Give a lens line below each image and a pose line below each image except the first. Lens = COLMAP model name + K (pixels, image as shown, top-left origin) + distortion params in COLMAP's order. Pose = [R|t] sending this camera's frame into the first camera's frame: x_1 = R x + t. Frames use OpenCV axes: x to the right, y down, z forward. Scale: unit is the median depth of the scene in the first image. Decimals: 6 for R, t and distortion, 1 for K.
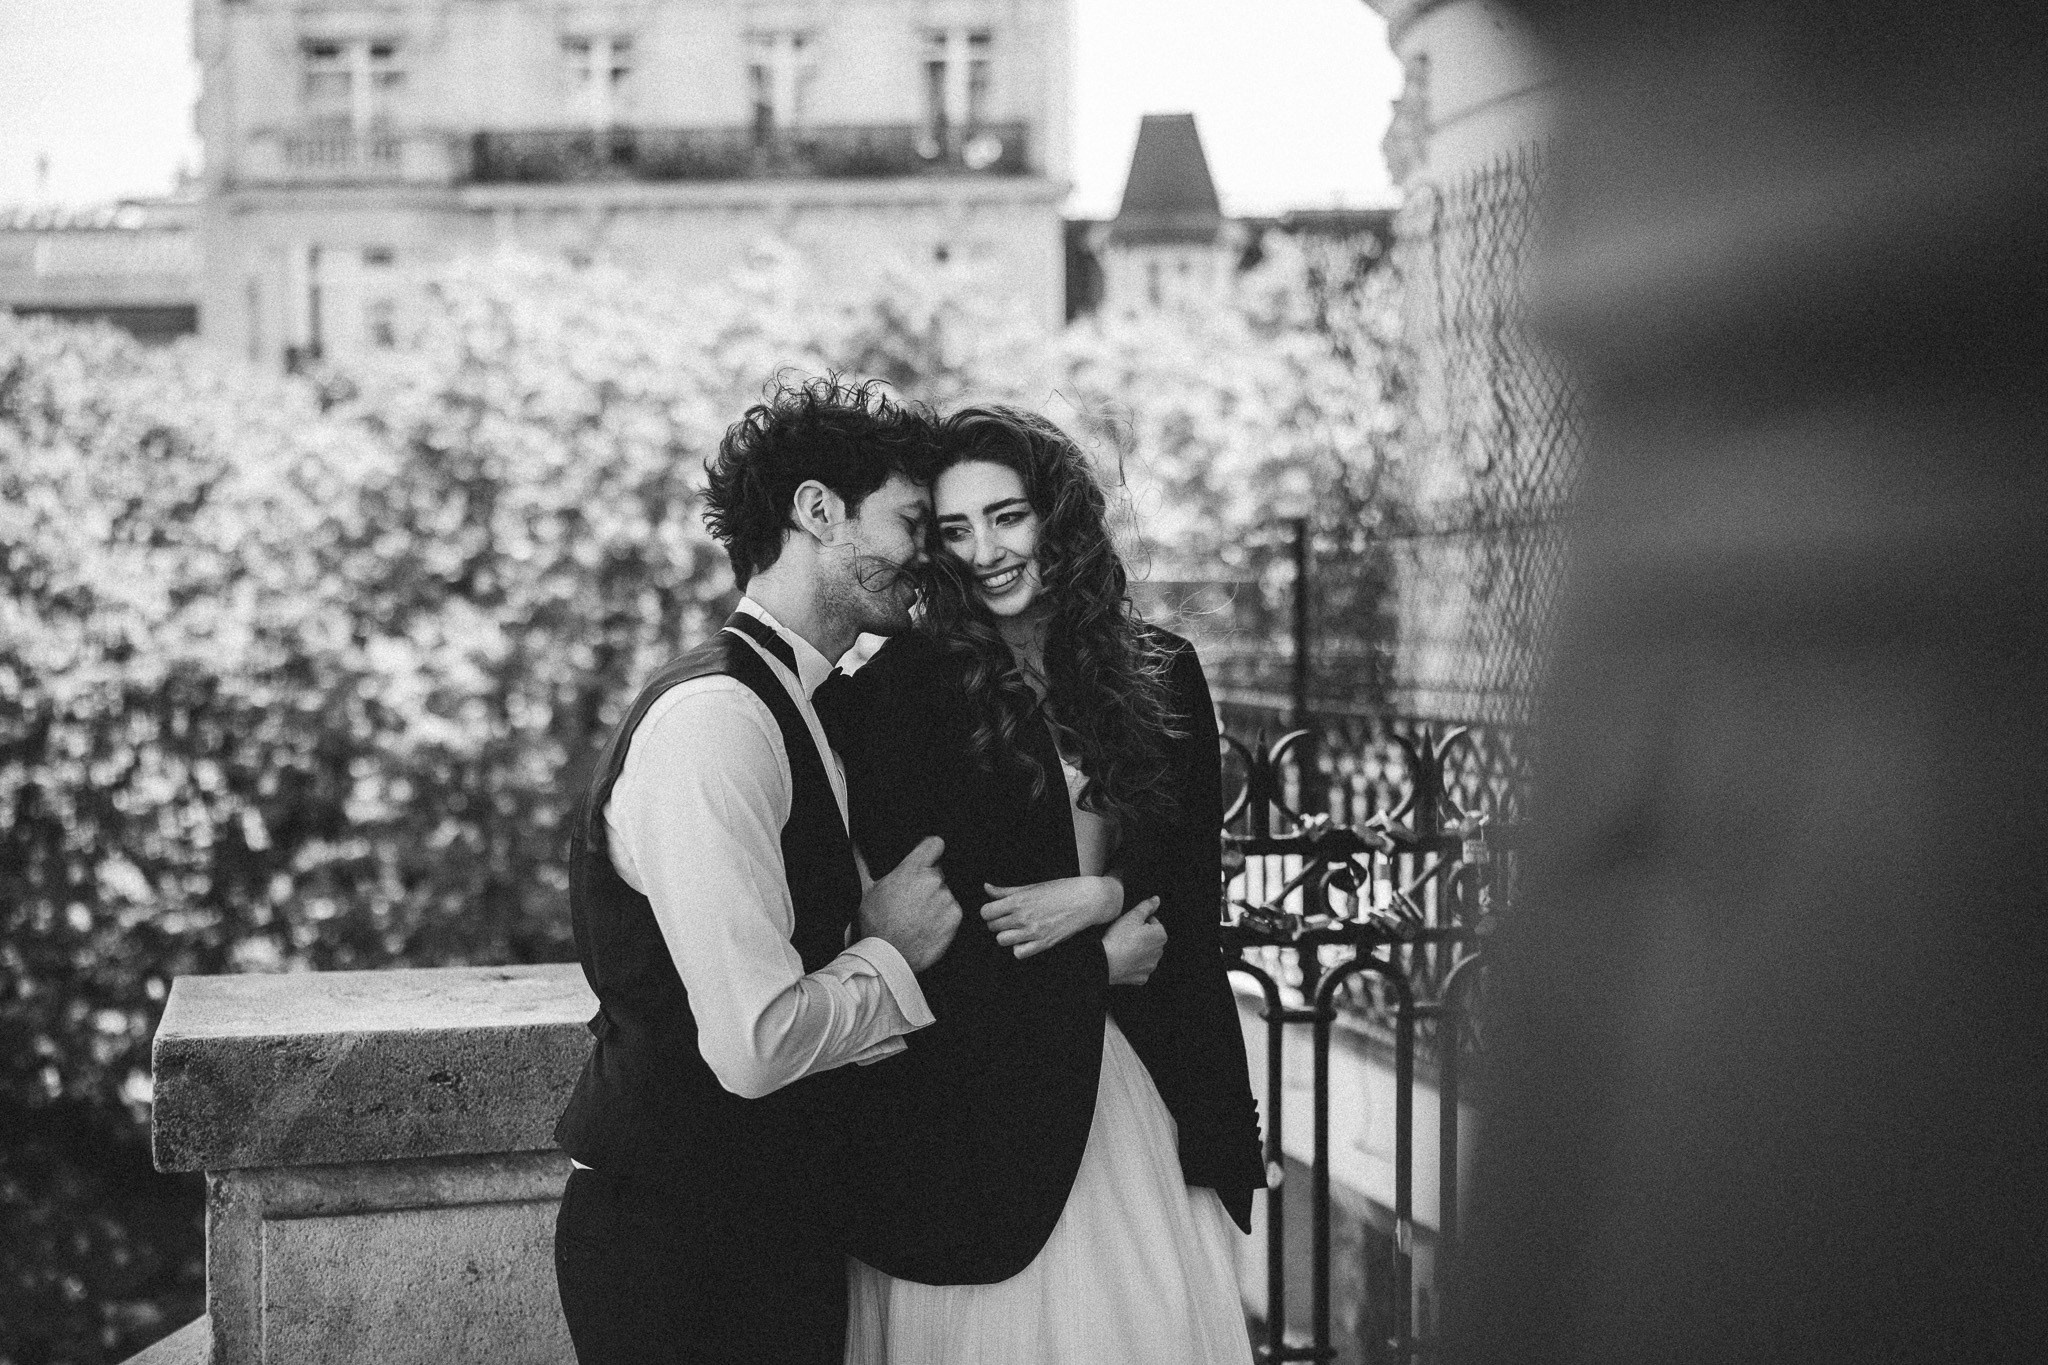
lens RADIAL K [[2923.2, 0, 1024.0], [0, 2923.2, 682.5], [0, 0, 1]] dist [0.012278, 0.027580]
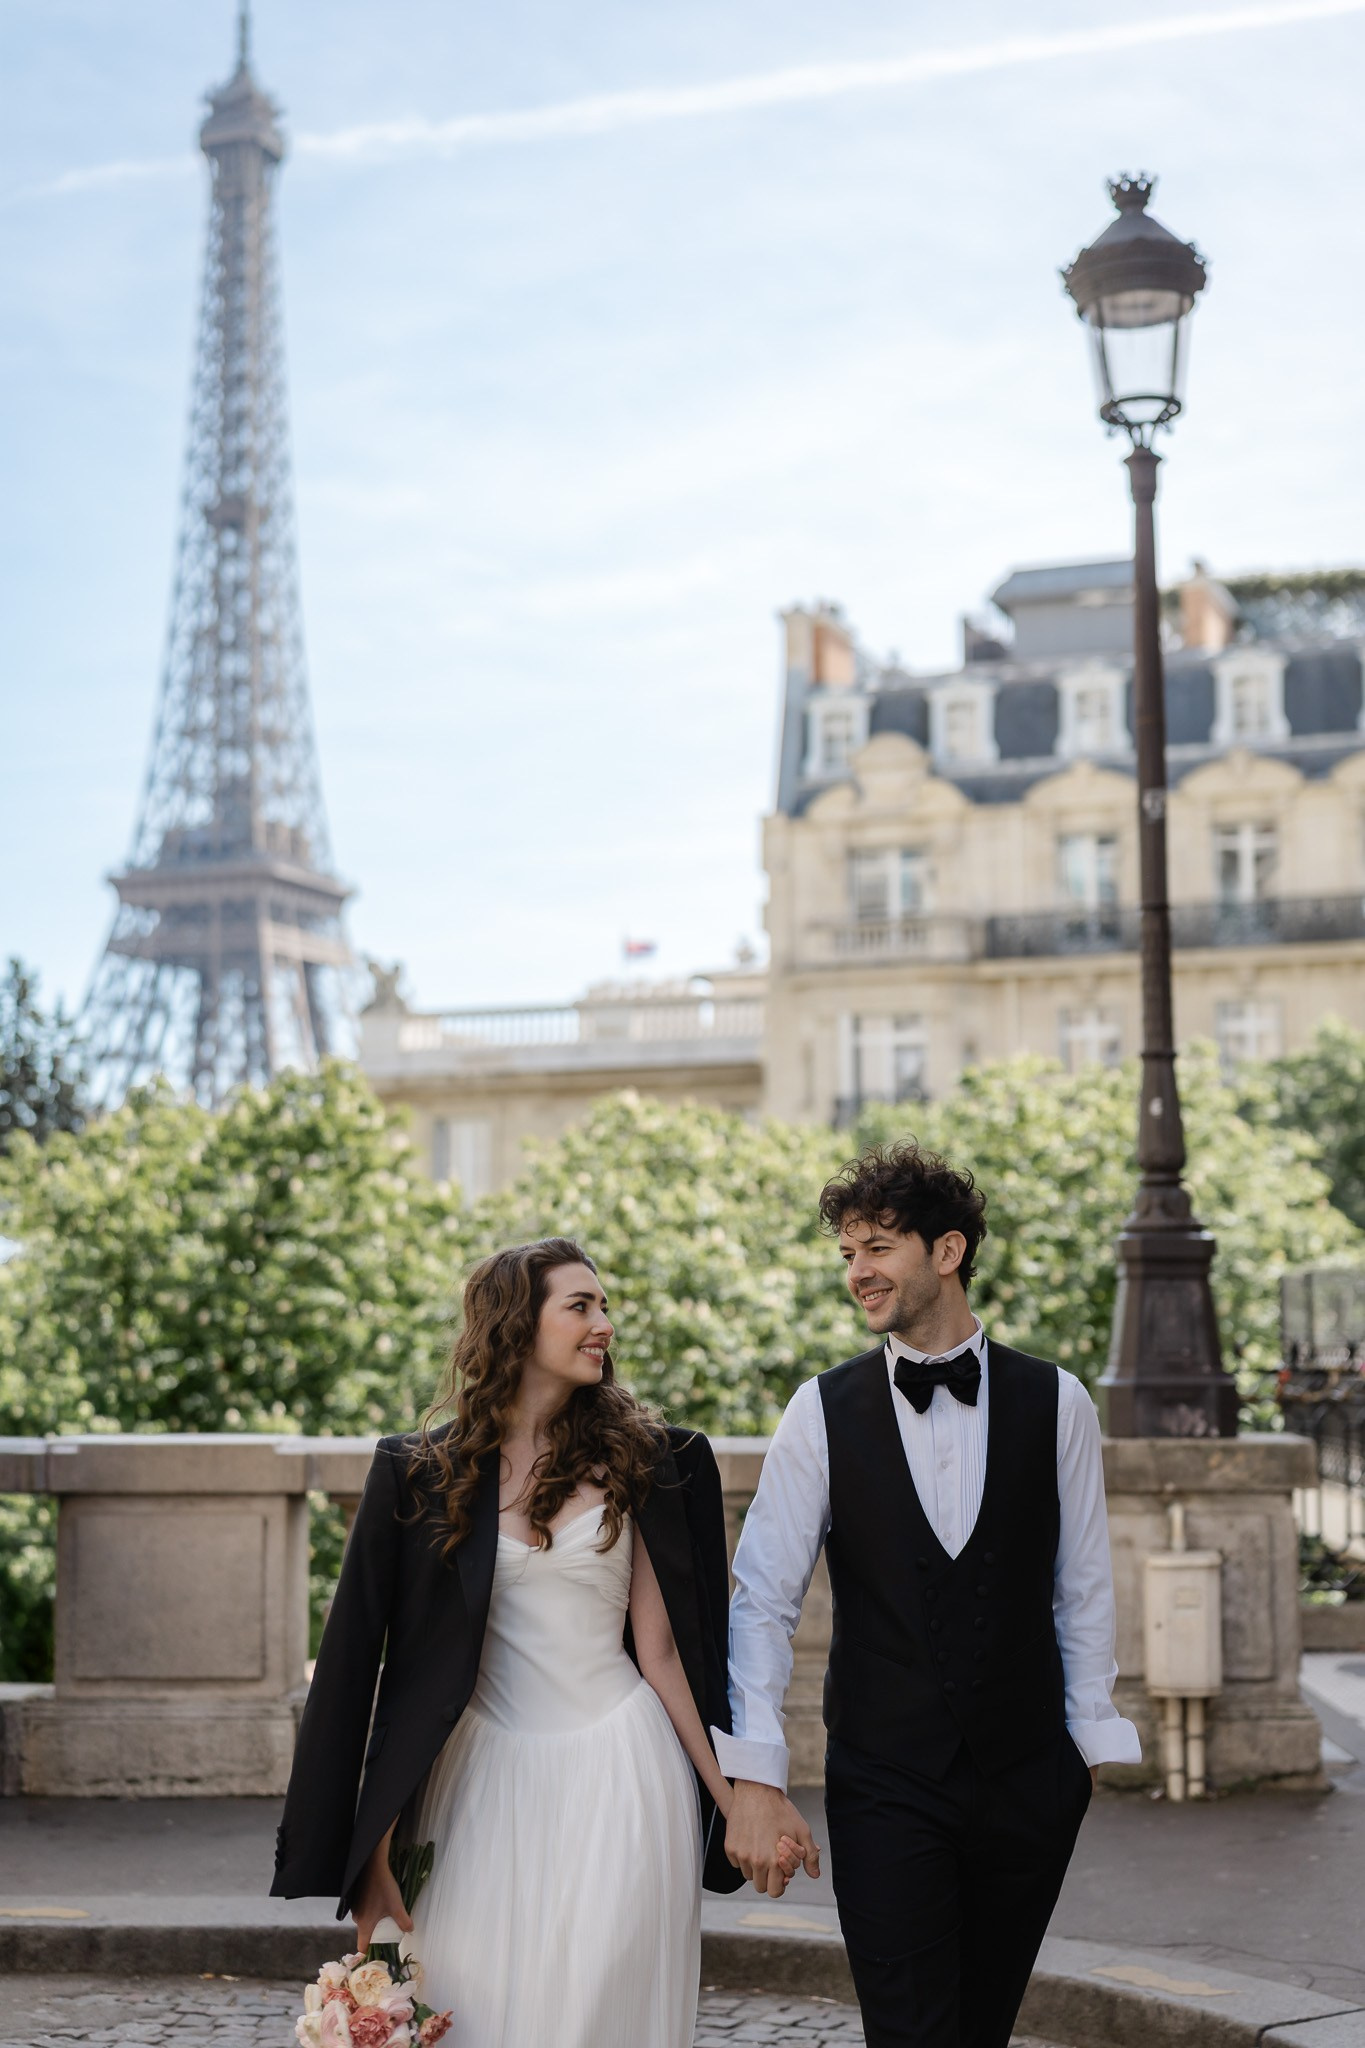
lens RADIAL K [[2923.2, 0, 682.5], [0, 2923.2, 1024.0], [0, 0, 1]] dist [0.012278, 0.027580]
pose [[0.959563, -0.026949, -0.280202, 0.028451], [-0.008546, 0.992159, -0.124689, 0.006441], [0.281365, 0.122042, 0.951809, -0.177457]]
